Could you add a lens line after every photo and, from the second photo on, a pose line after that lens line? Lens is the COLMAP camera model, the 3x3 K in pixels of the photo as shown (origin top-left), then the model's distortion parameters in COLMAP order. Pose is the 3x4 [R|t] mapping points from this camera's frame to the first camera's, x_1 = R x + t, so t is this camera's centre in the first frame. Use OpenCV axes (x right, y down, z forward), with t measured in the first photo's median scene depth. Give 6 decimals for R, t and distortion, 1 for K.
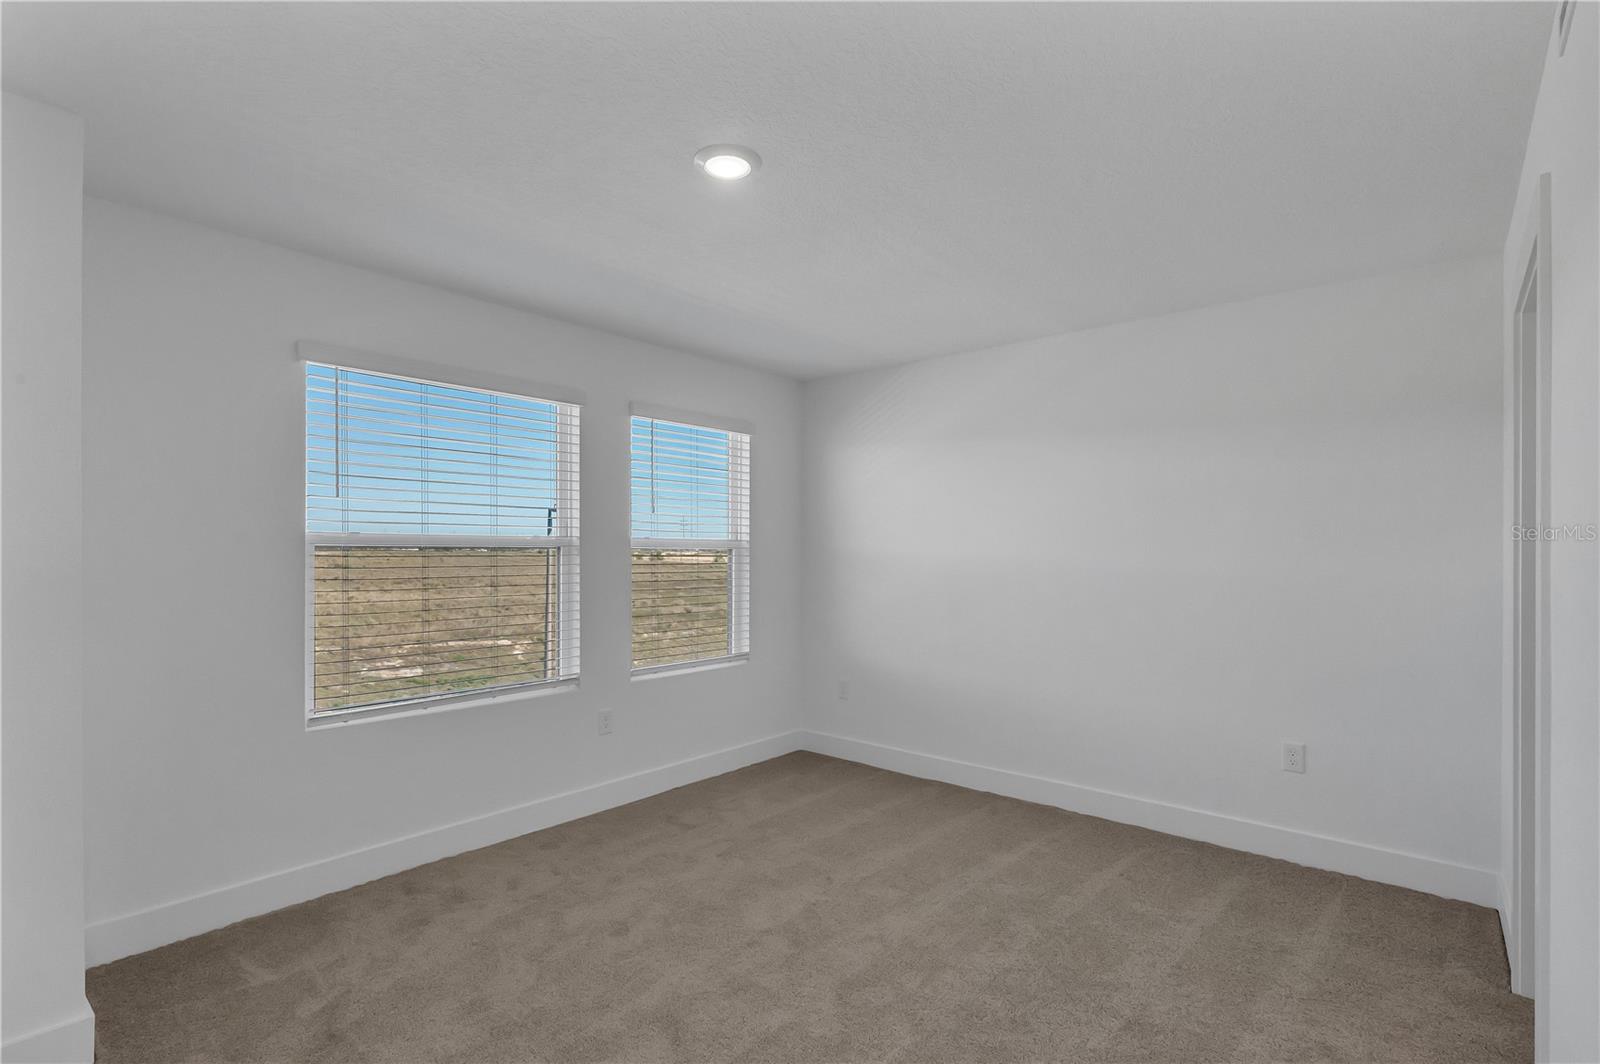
lens RADIAL K [[730.0, 0, 800.6], [0, 730.0, 538.6], [0, 0, 1]] dist [-0.006972, 0.004657]
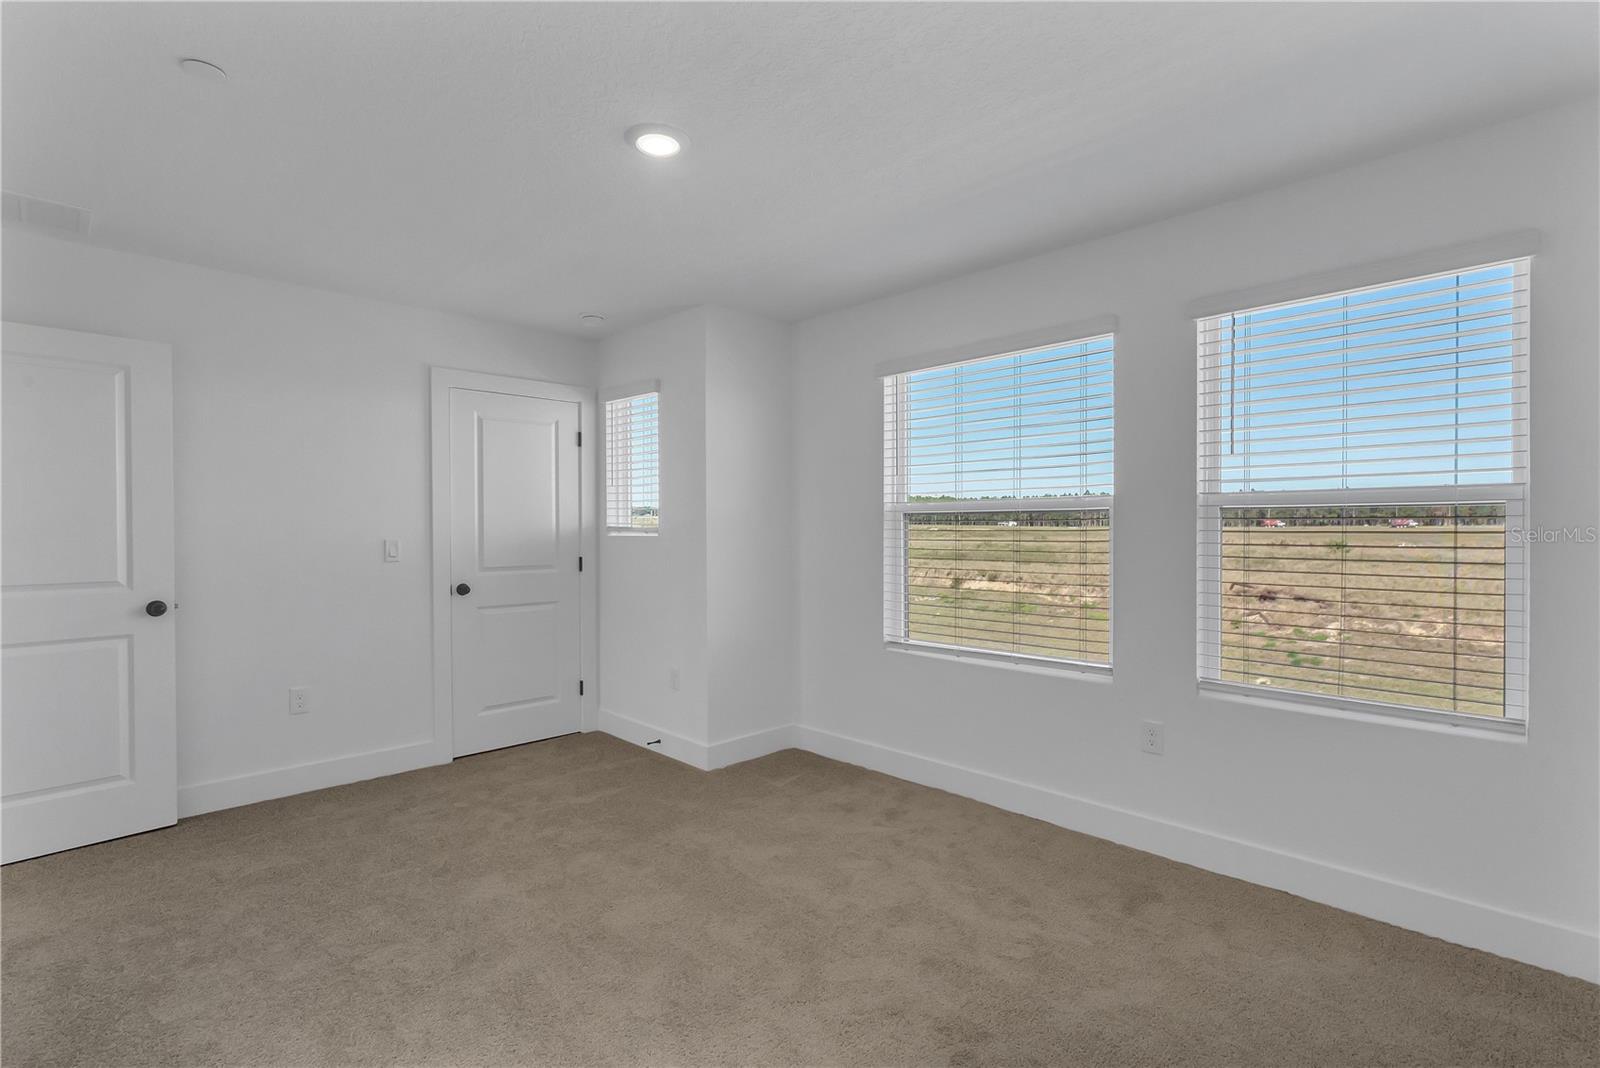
lens RADIAL K [[730.0, 0, 800.6], [0, 730.0, 540.6], [0, 0, 1]] dist [-0.006972, 0.004657]
pose [[-0.073952, 0.024340, -0.996965, 0.648530], [0.035067, 0.999147, 0.021792, 0.020095], [0.996645, -0.033349, -0.074742, 0.885851]]
